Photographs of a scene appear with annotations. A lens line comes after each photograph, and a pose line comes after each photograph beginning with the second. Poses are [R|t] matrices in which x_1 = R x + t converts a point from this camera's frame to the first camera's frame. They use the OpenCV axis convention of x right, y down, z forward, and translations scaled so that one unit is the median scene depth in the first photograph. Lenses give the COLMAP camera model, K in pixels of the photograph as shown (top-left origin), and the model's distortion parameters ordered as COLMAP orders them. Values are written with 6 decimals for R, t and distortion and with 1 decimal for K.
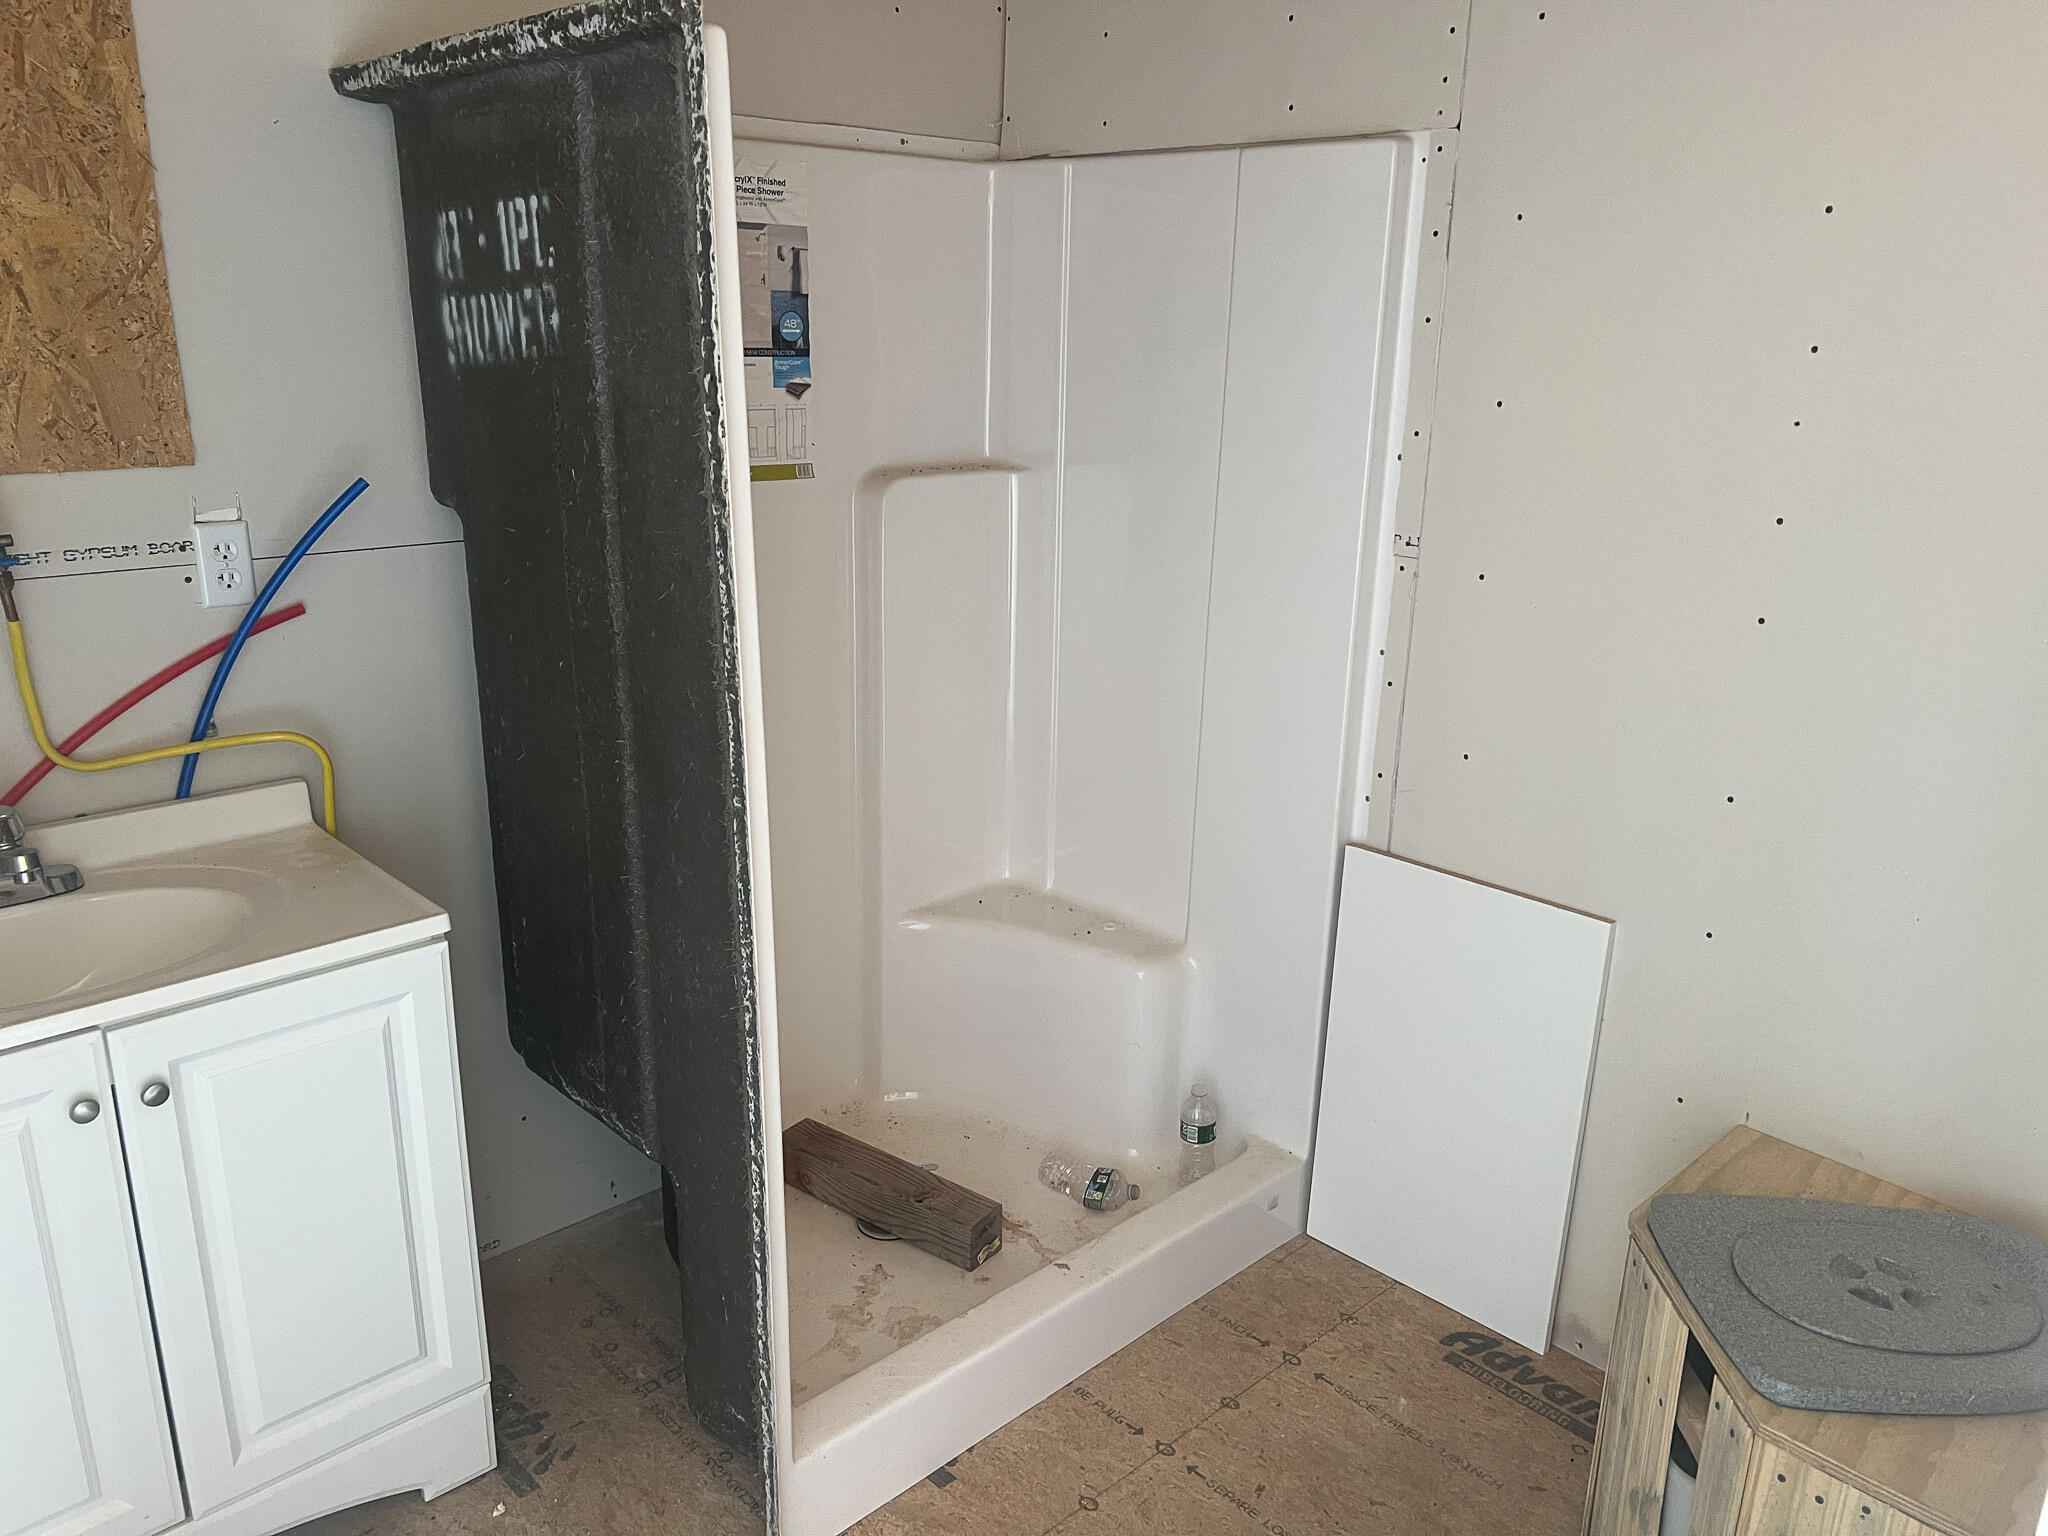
lens RADIAL K [[1564.5, 0, 1023.2], [0, 1564.5, 773.8], [0, 0, 1]] dist [0.019114, -0.014165]
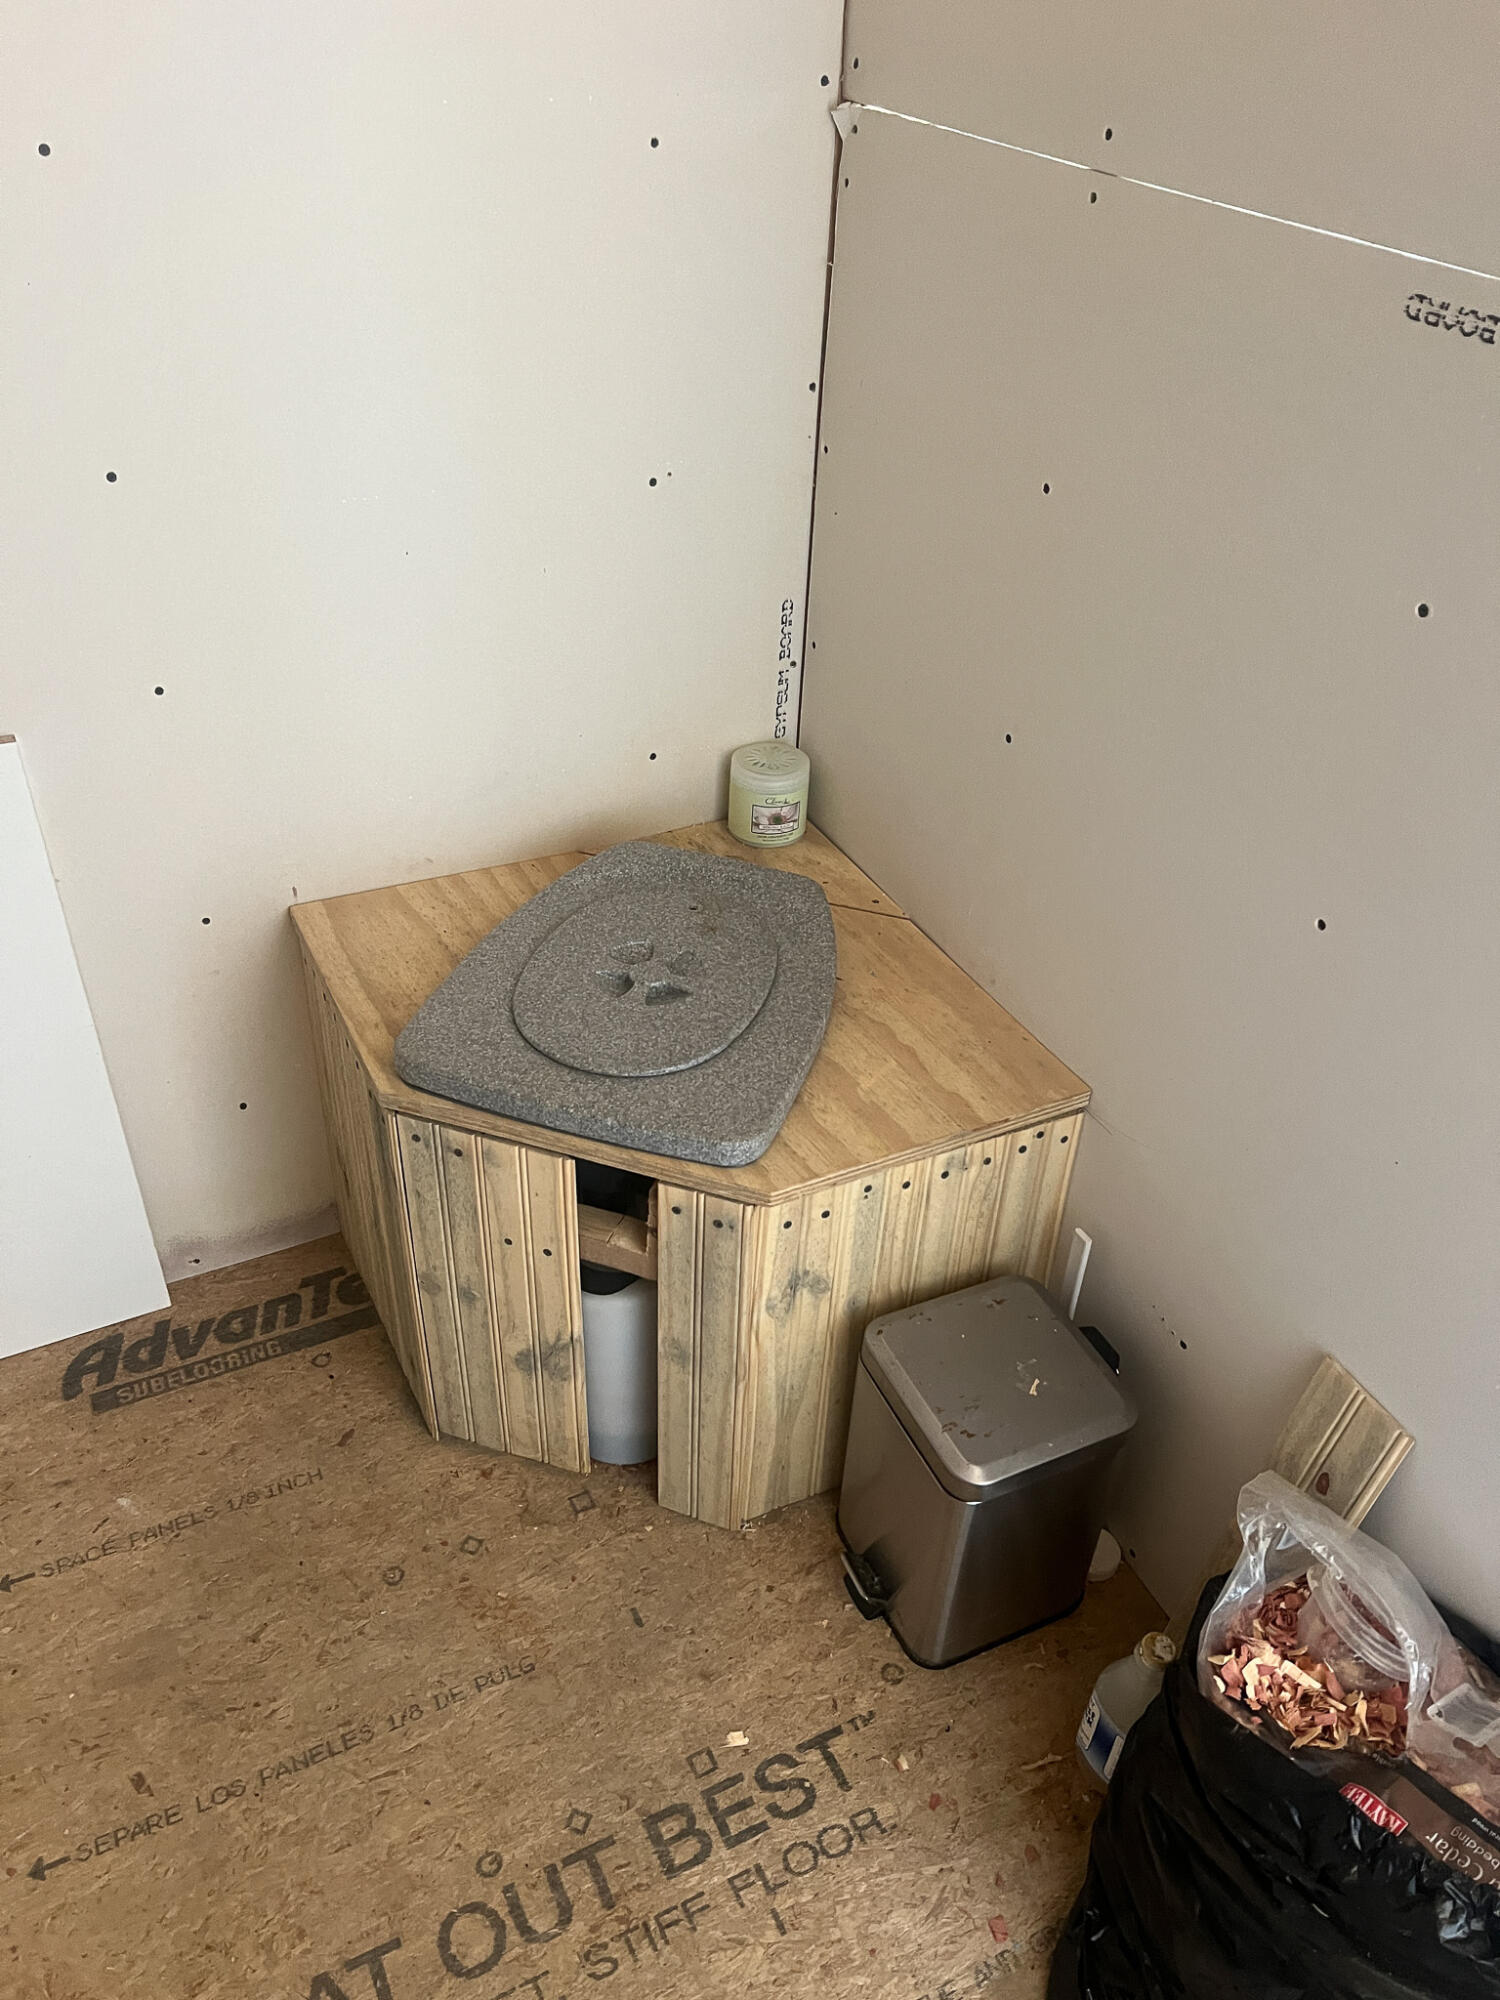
lens RADIAL K [[1527.8, 0, 754.6], [0, 1527.8, 995.0], [0, 0, 1]] dist [0.019114, -0.014165]
pose [[0.297954, -0.572550, 0.763813, -0.066466], [0.245410, 0.819205, 0.518340, -0.068825], [-0.922495, 0.033006, 0.384595, 0.491195]]
